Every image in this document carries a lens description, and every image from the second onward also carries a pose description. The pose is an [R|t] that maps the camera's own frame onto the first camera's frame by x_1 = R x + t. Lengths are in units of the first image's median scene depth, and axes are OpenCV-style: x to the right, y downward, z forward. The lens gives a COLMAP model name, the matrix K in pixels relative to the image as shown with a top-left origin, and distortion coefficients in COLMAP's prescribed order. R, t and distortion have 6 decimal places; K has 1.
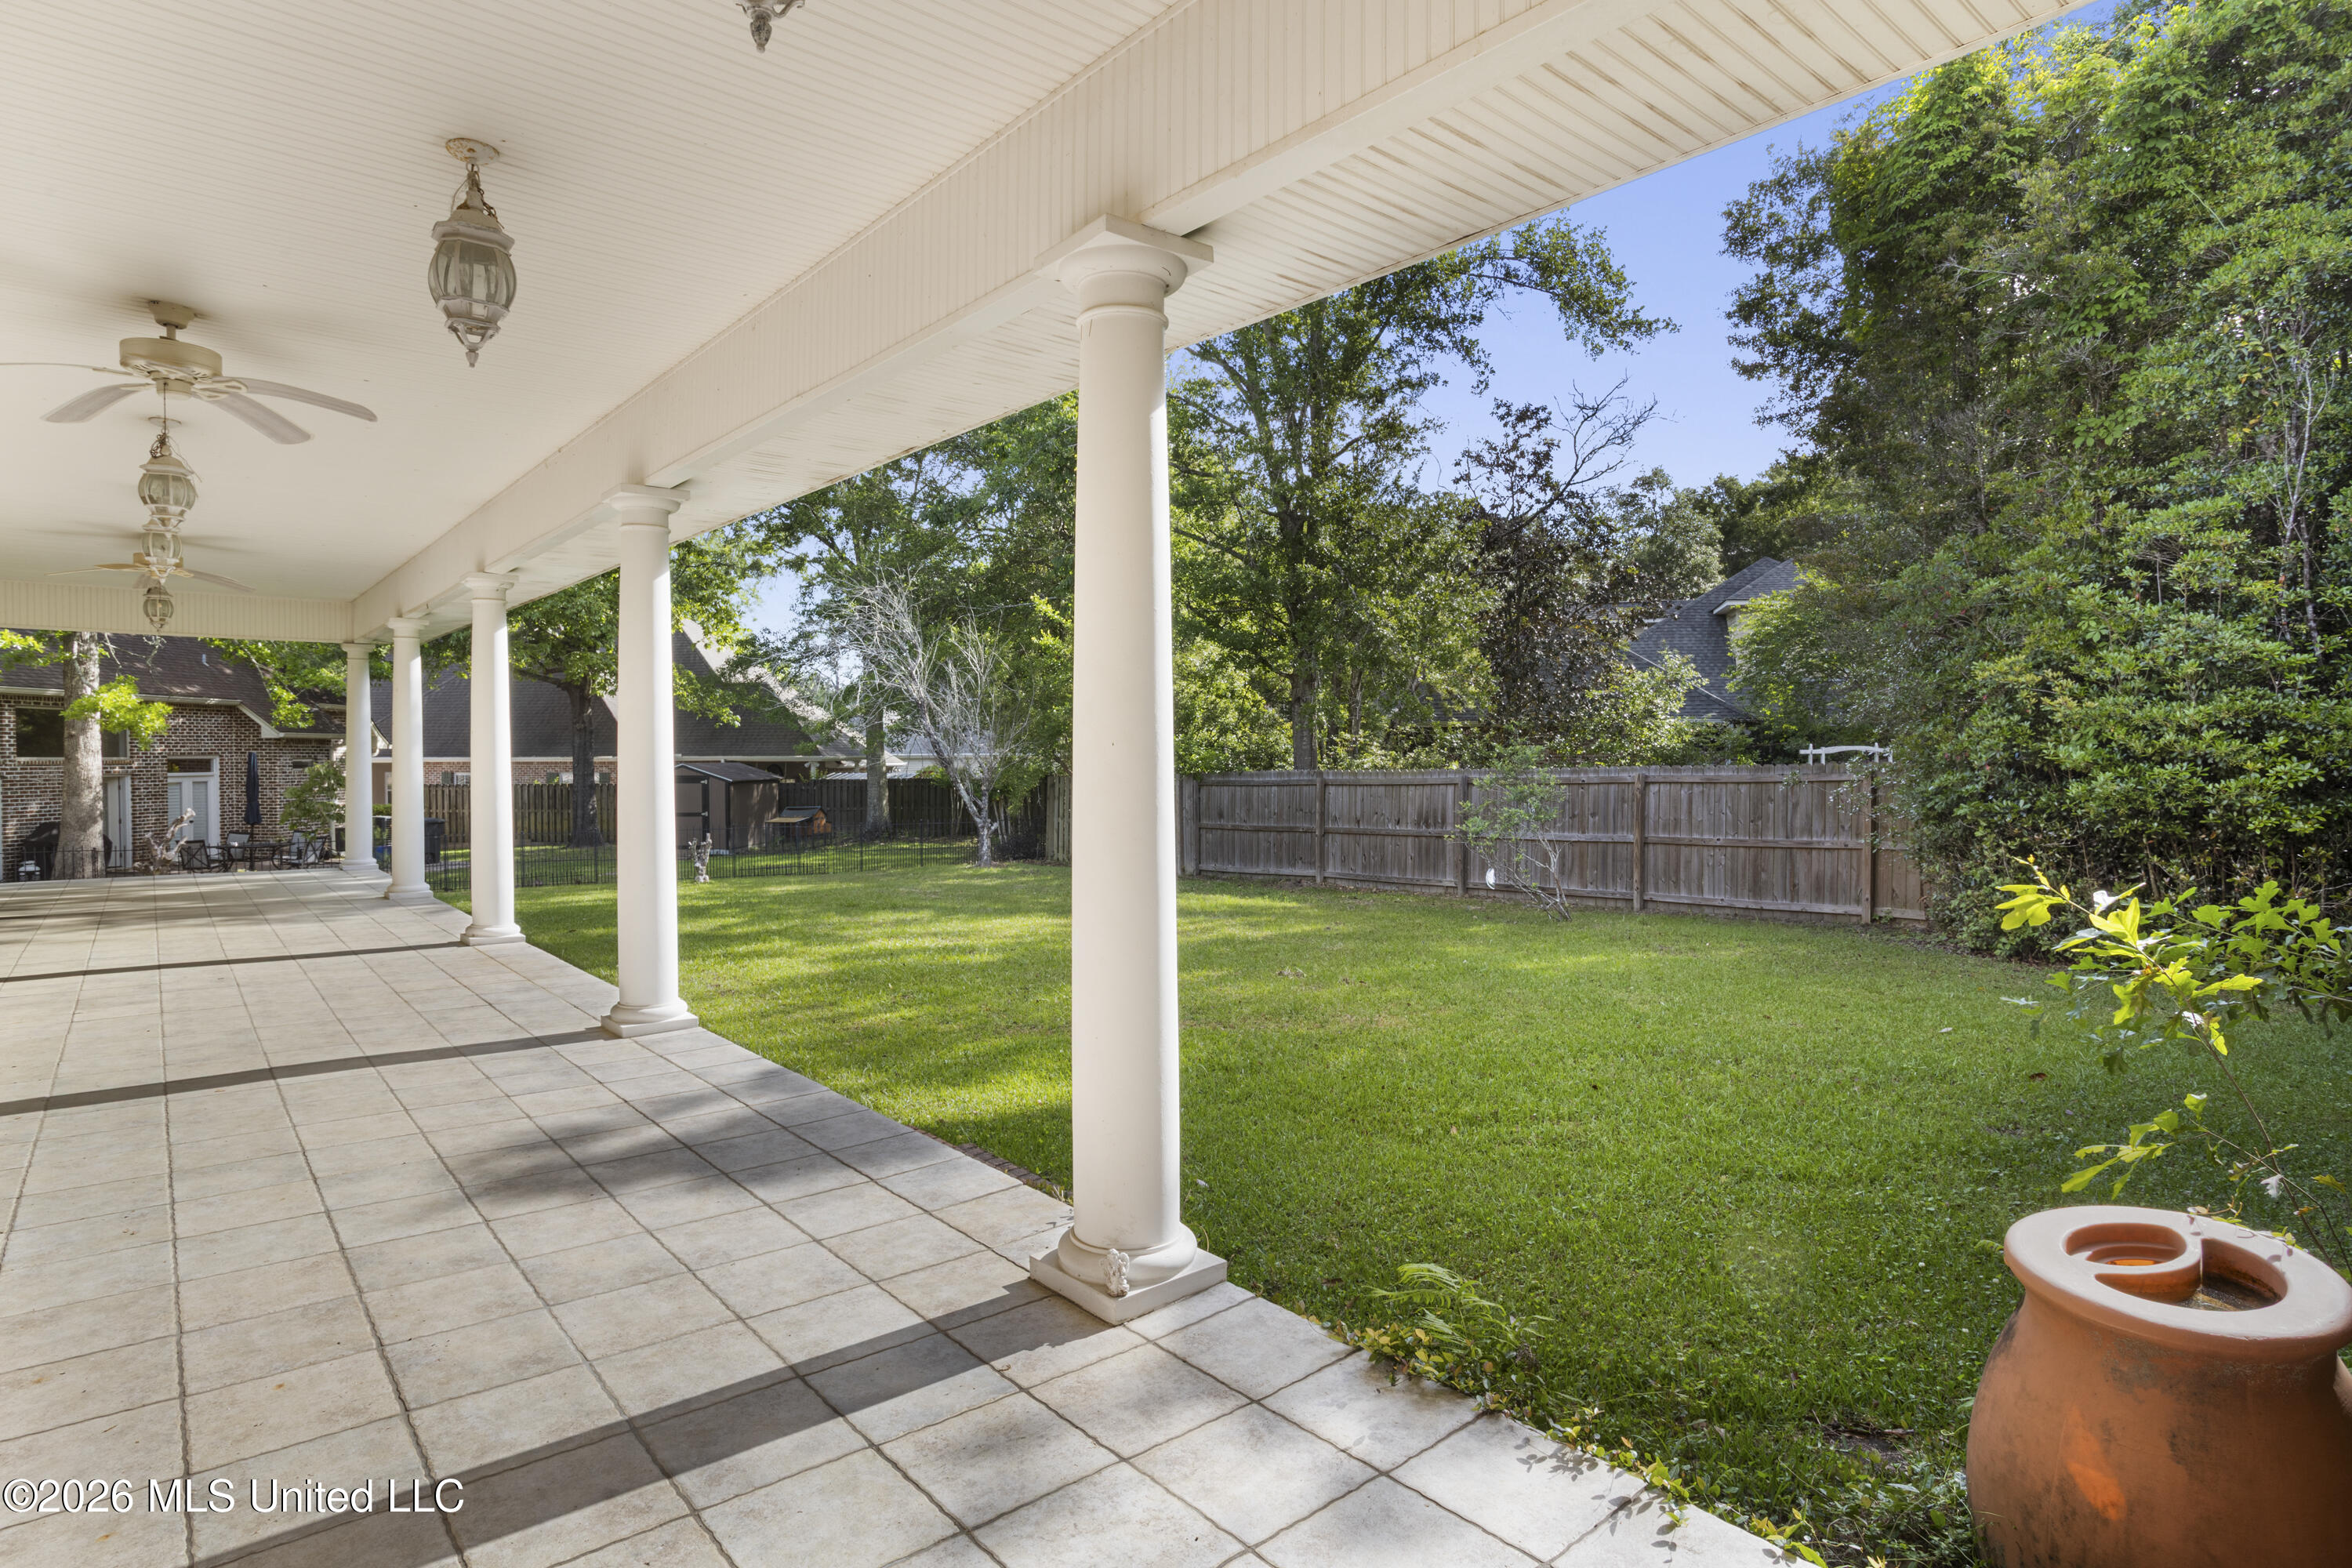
lens RADIAL K [[1236.0, 0, 1177.4], [0, 1236.0, 761.9], [0, 0, 1]] dist [-0.001679, 0.008445]
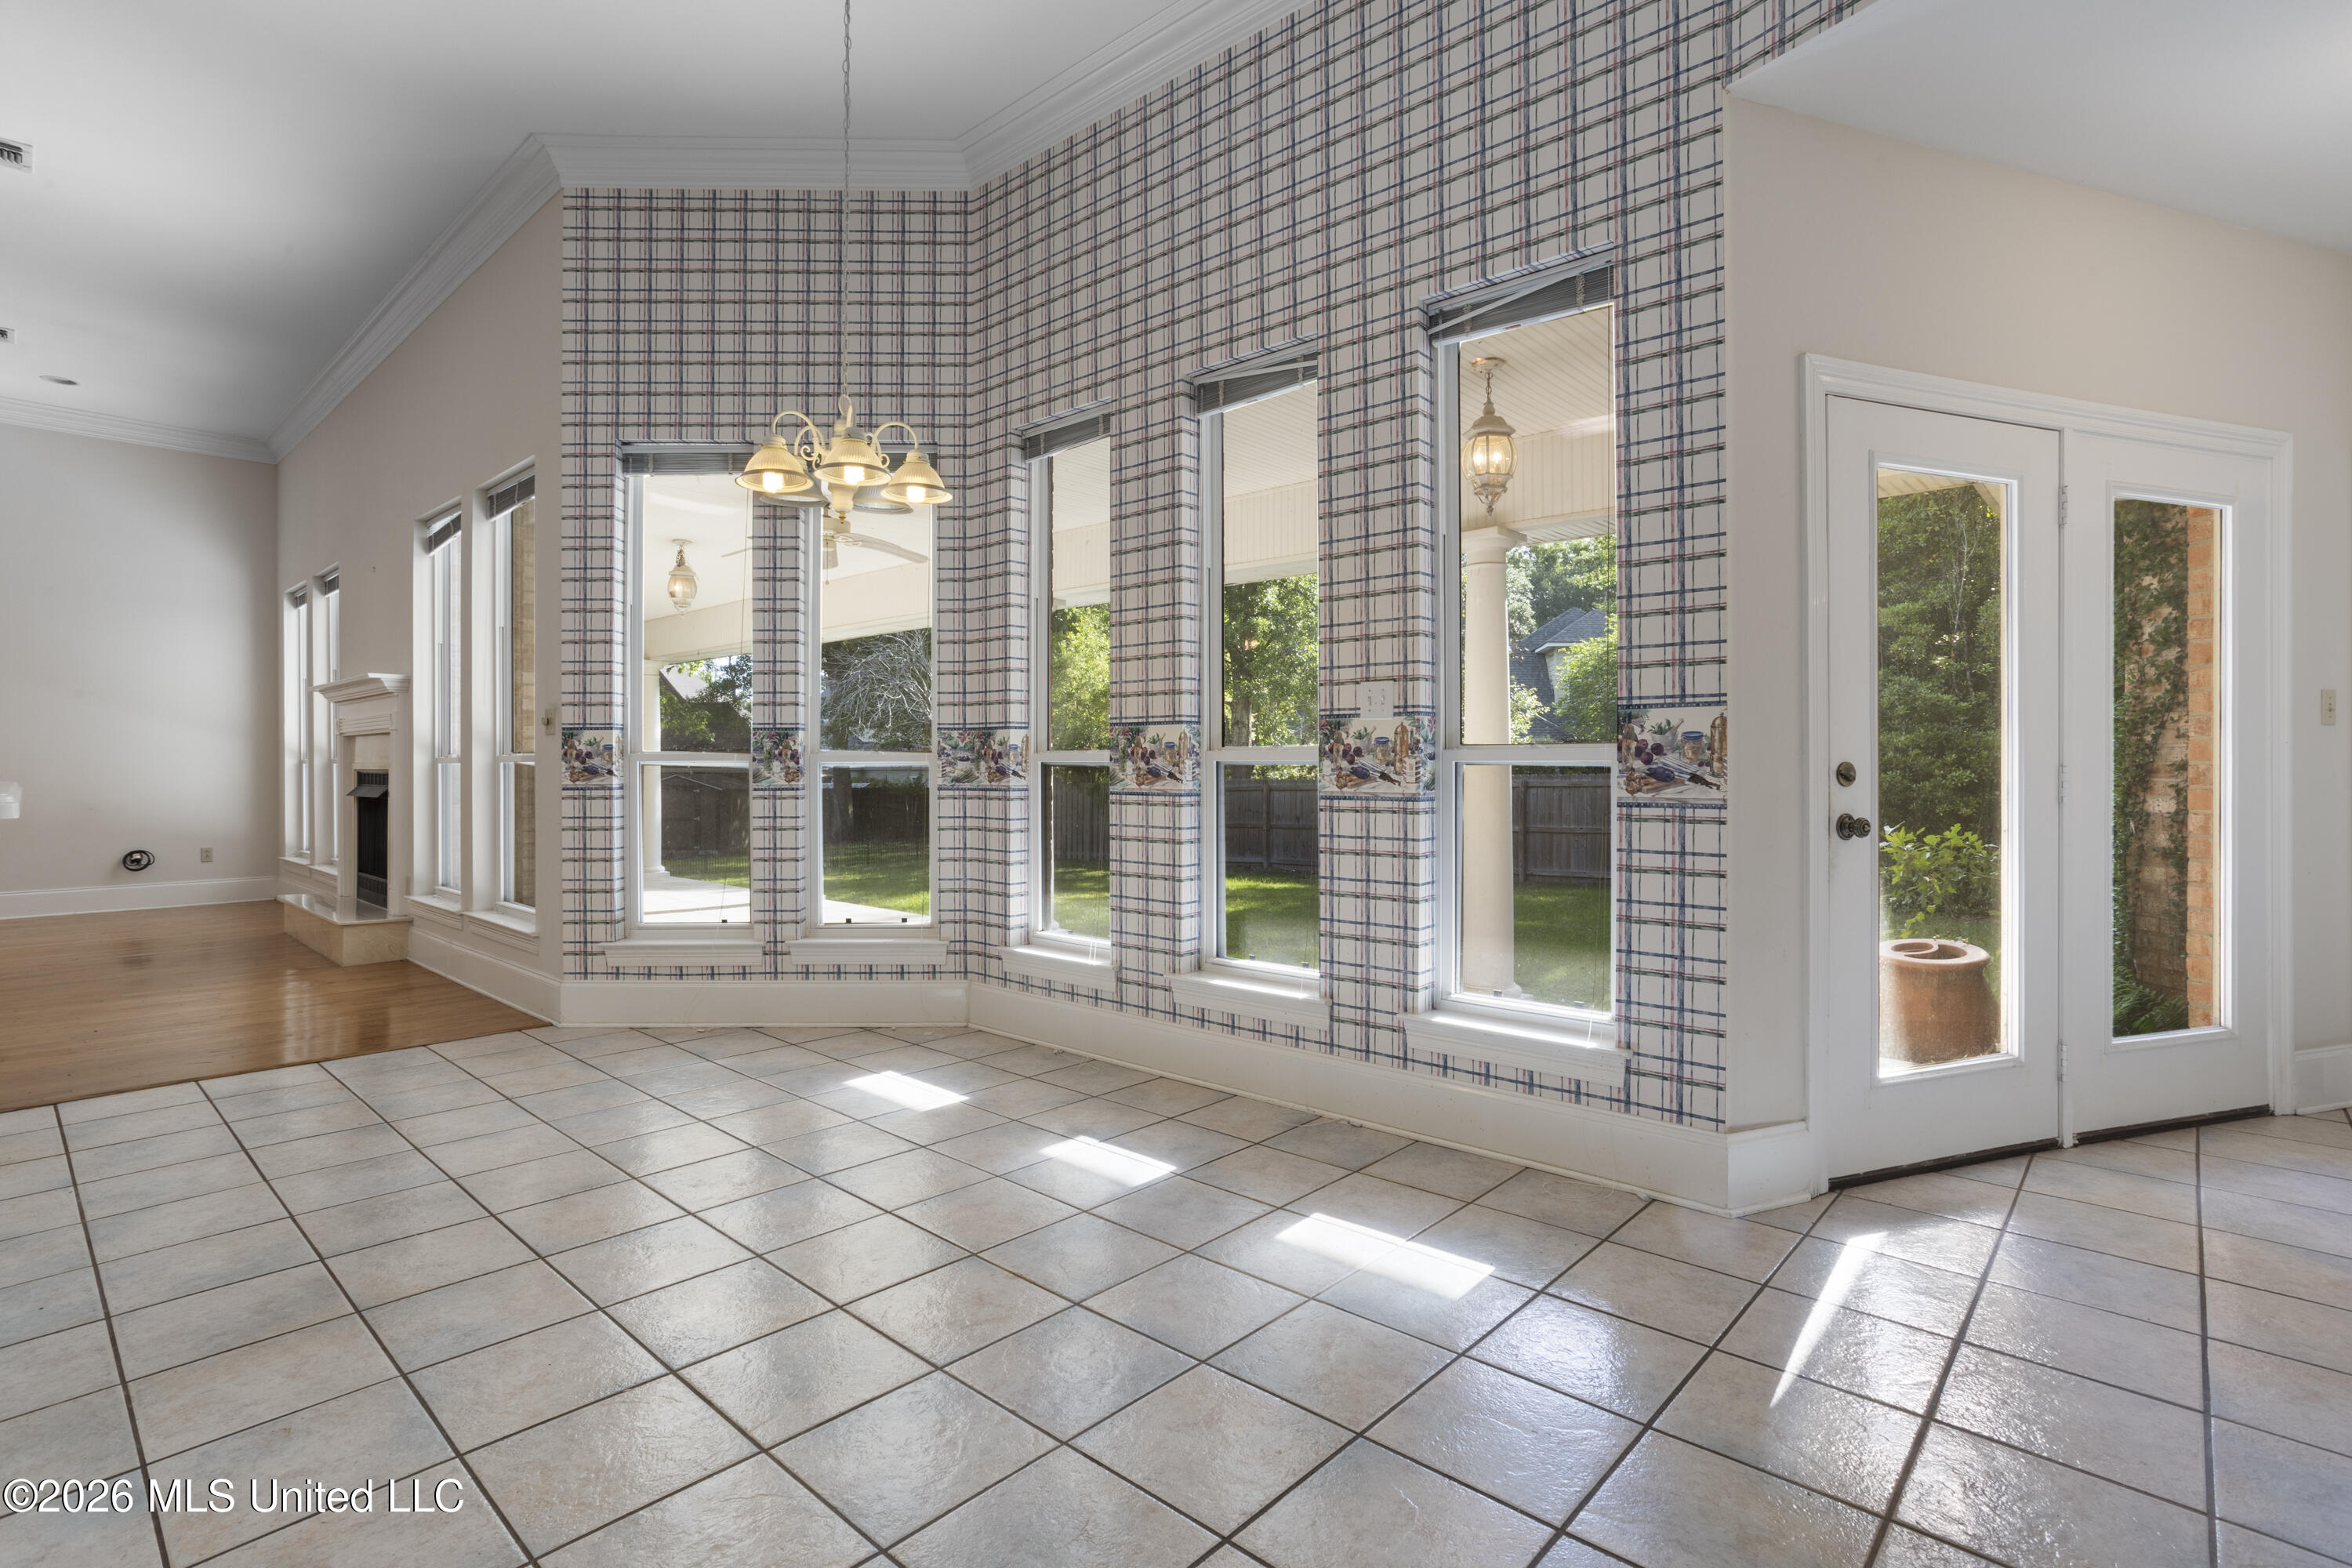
lens RADIAL K [[1110.8, 0, 1163.1], [0, 1110.8, 770.0], [0, 0, 1]] dist [-0.018056, 0.000314]
pose [[0.993993, -0.002188, 0.109418, -0.265441], [0.002605, 0.999990, -0.003665, 0.002336], [-0.109409, 0.003928, 0.993989, -0.285269]]
